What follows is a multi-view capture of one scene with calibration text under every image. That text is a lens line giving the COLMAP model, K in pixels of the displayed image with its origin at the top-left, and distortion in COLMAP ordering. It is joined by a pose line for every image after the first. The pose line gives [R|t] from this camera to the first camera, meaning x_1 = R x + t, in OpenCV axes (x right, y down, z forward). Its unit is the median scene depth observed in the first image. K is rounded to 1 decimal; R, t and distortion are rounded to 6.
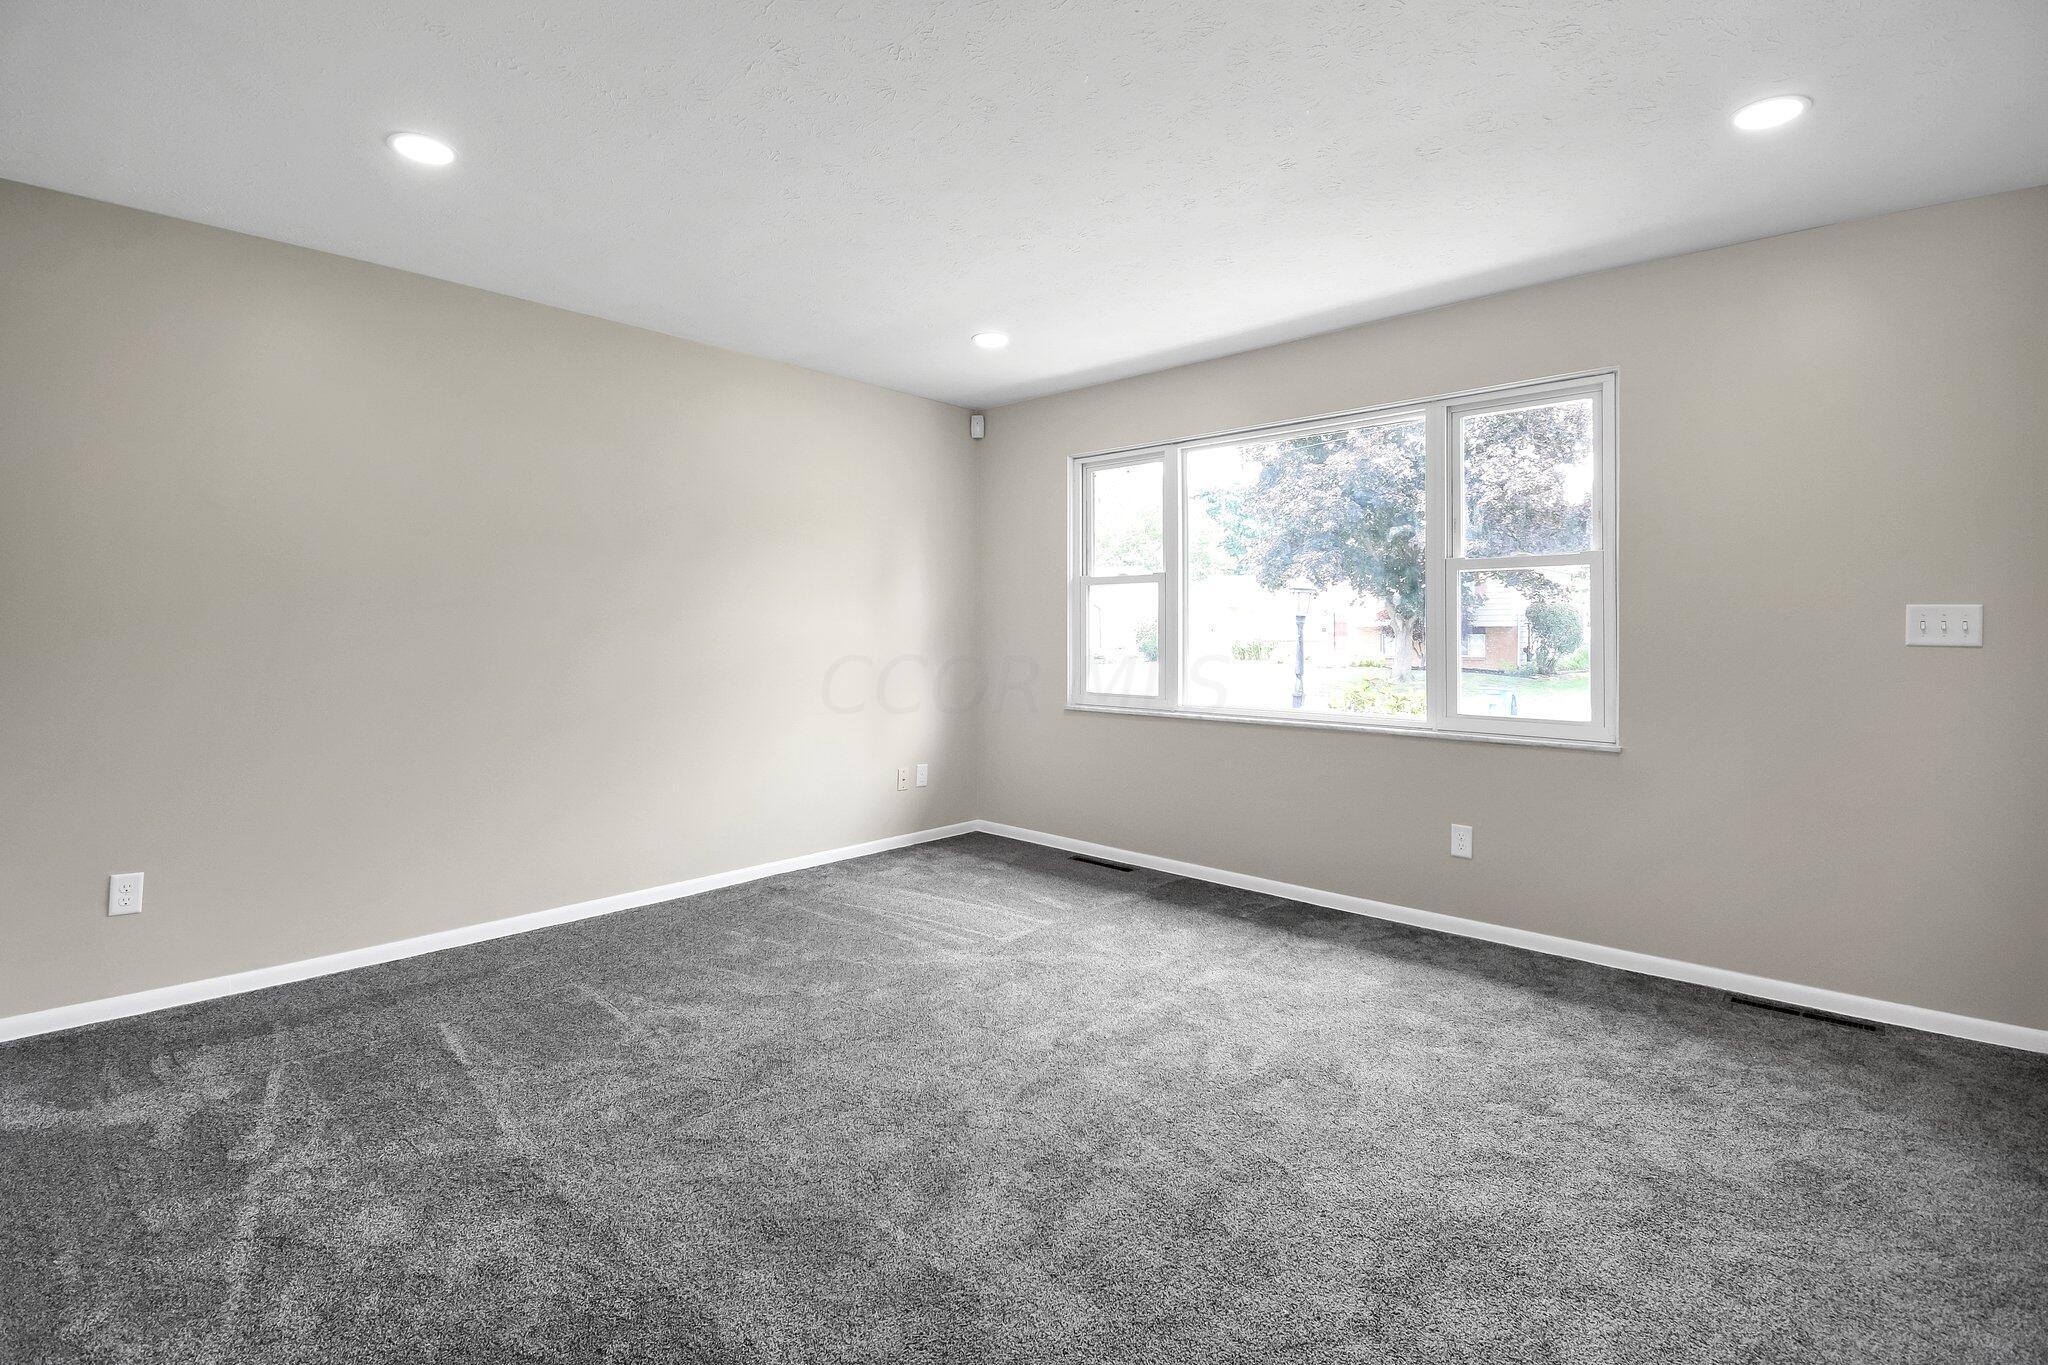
lens RADIAL K [[938.5, 0, 1012.8], [0, 938.5, 642.4], [0, 0, 1]] dist [0.030088, -0.031027]
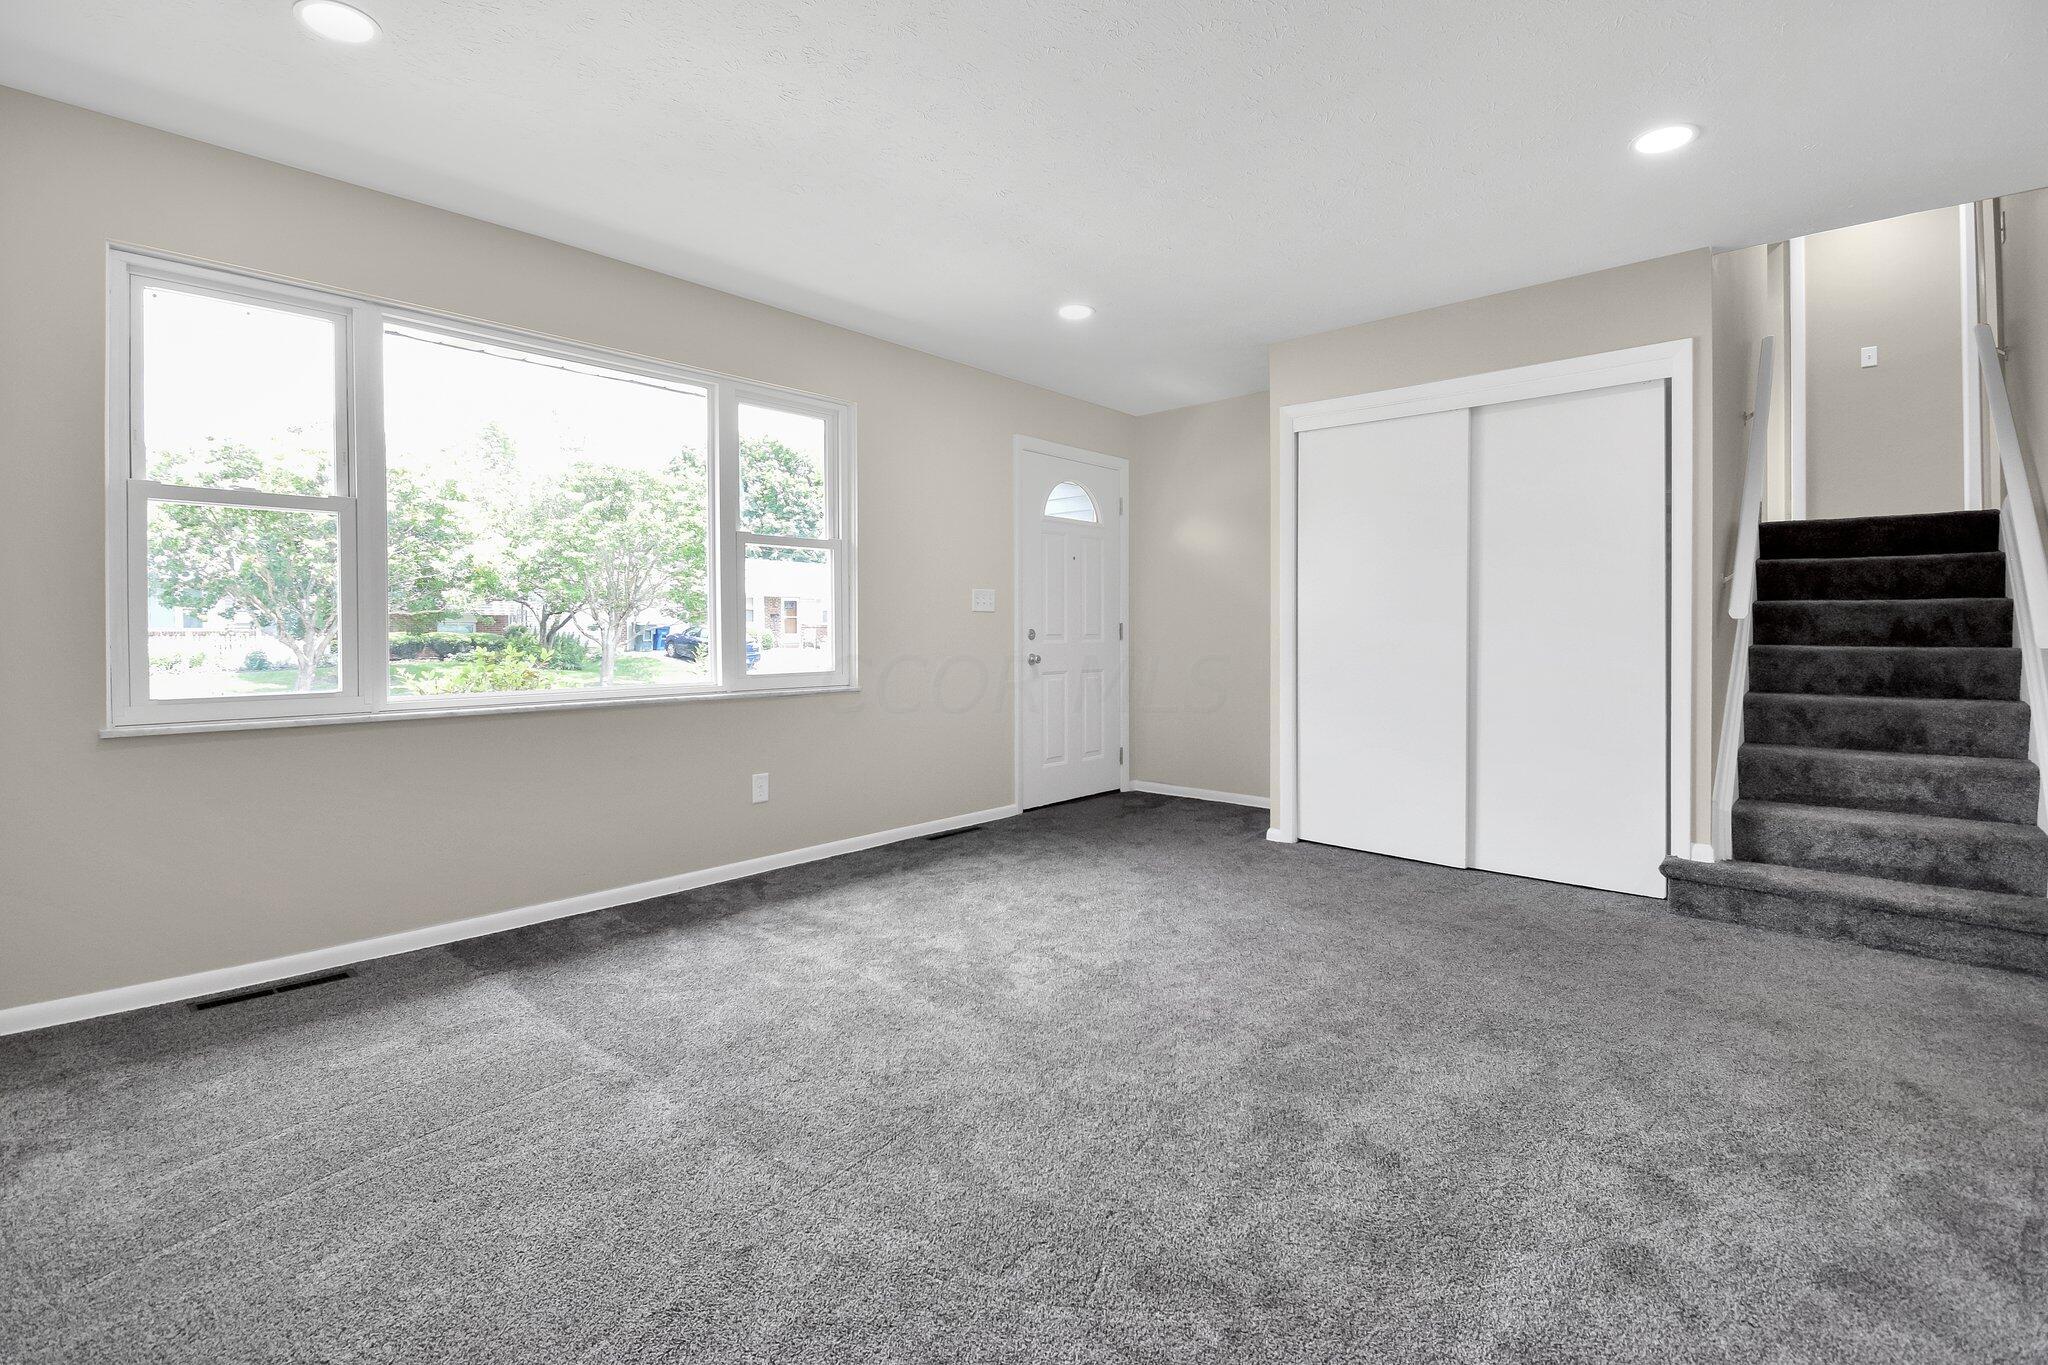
lens RADIAL K [[938.5, 0, 1012.8], [0, 938.5, 642.4], [0, 0, 1]] dist [0.030088, -0.031027]
pose [[-0.025201, -0.021773, 0.999445, -0.554514], [0.009026, 0.999717, 0.022007, 0.015381], [-0.999642, 0.009576, -0.024997, 0.636106]]
